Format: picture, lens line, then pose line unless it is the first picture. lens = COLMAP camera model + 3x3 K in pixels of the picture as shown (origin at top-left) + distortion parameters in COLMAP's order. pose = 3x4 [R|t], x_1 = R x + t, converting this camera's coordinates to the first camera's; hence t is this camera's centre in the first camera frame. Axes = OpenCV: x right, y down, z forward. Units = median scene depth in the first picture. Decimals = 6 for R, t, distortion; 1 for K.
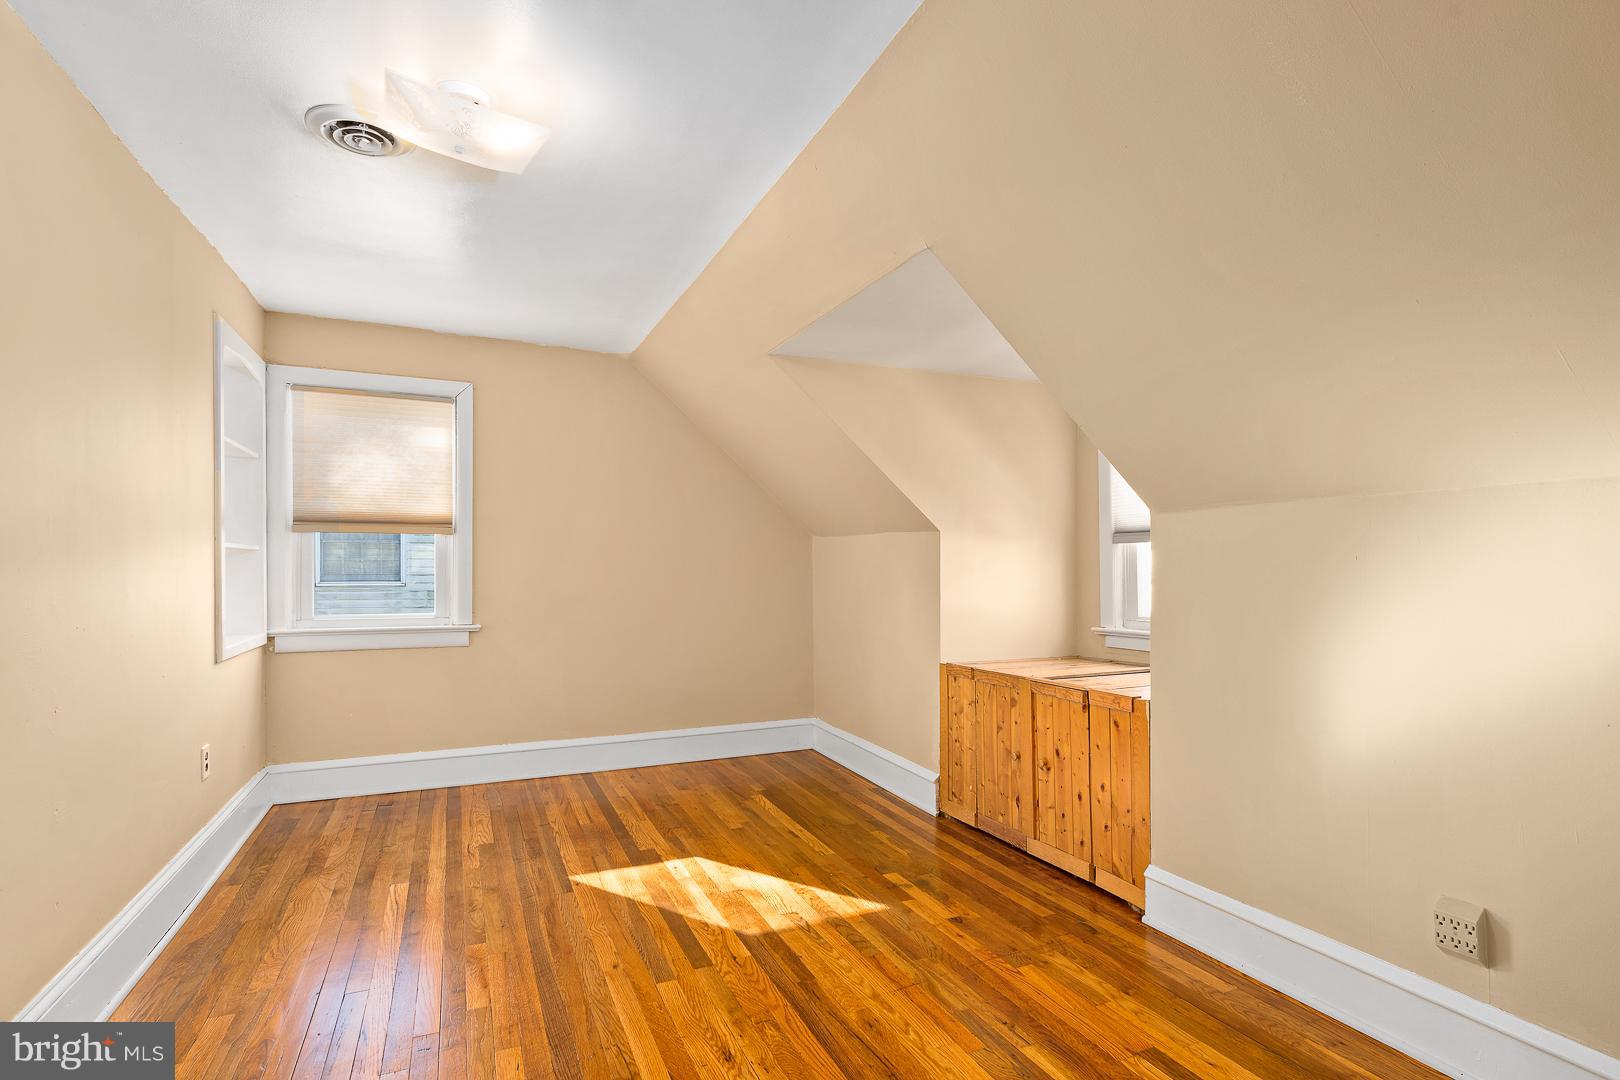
lens RADIAL K [[773.1, 0, 804.6], [0, 773.1, 530.5], [0, 0, 1]] dist [0.001996, 0.000489]
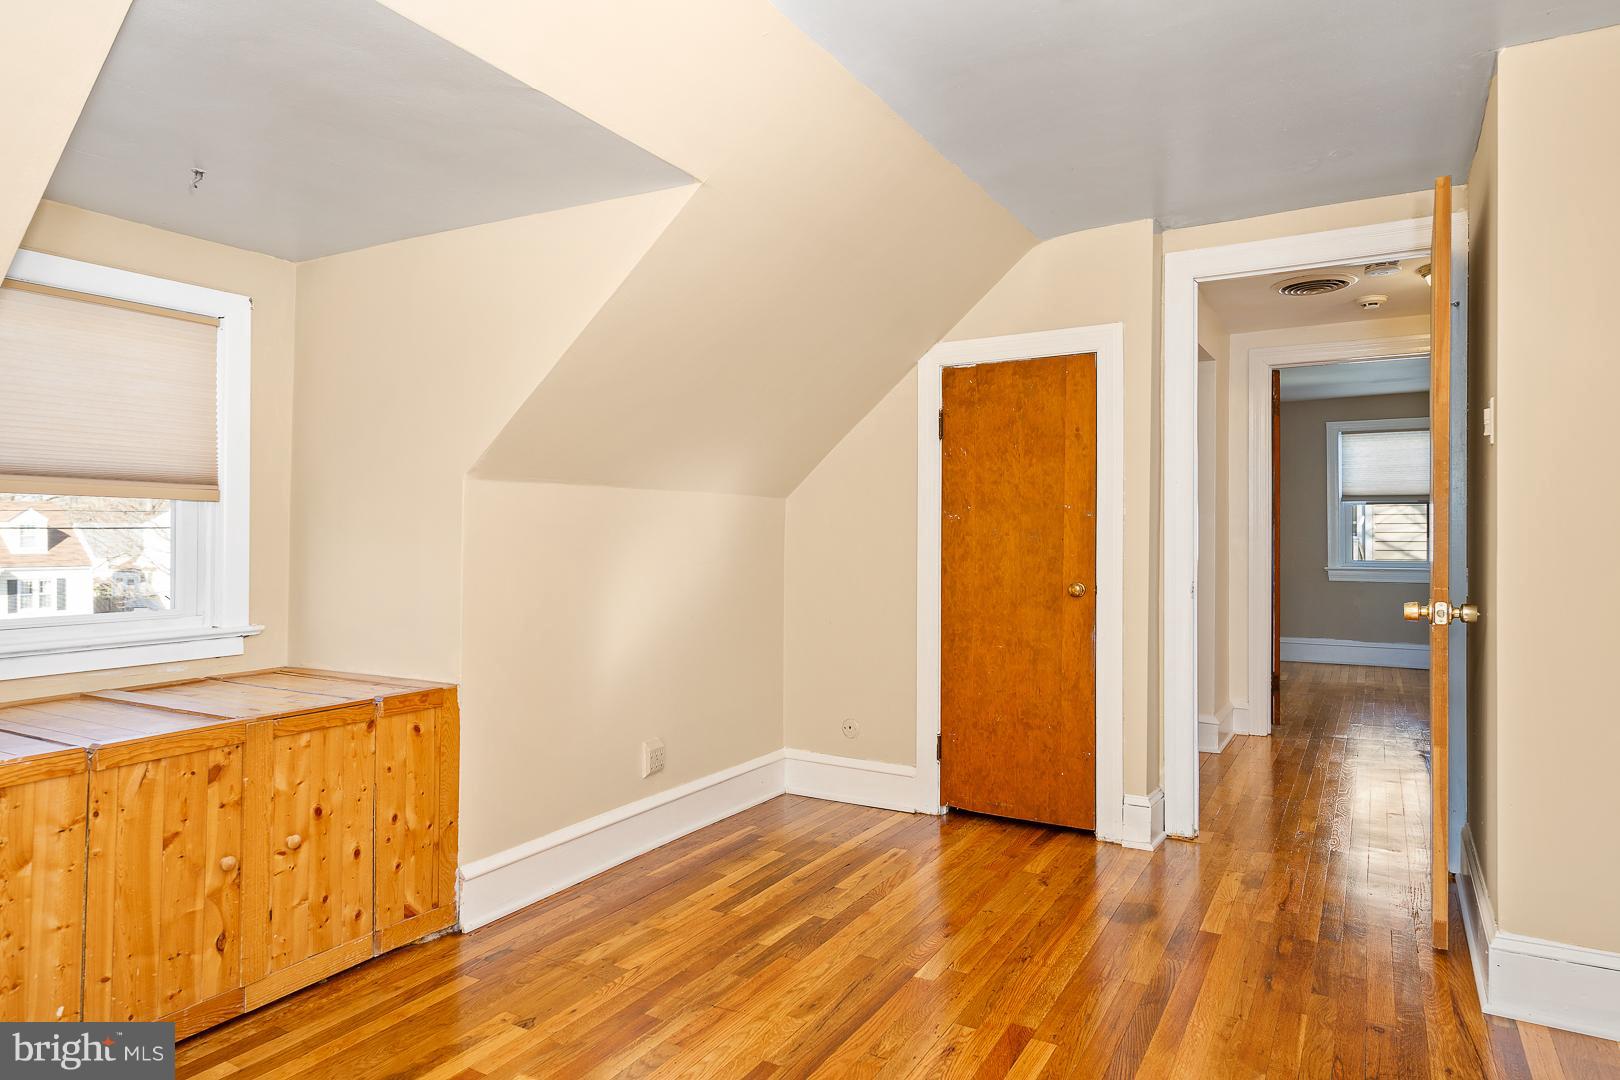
lens RADIAL K [[960.4, 0, 810.0], [0, 960.4, 540.0], [0, 0, 1]] dist [-0.000851, -0.001038]
pose [[-0.586718, 0.000178, 0.809791, -0.624045], [-0.043513, 0.998548, -0.031746, 0.065177], [-0.808621, -0.053862, -0.585859, 1.220424]]
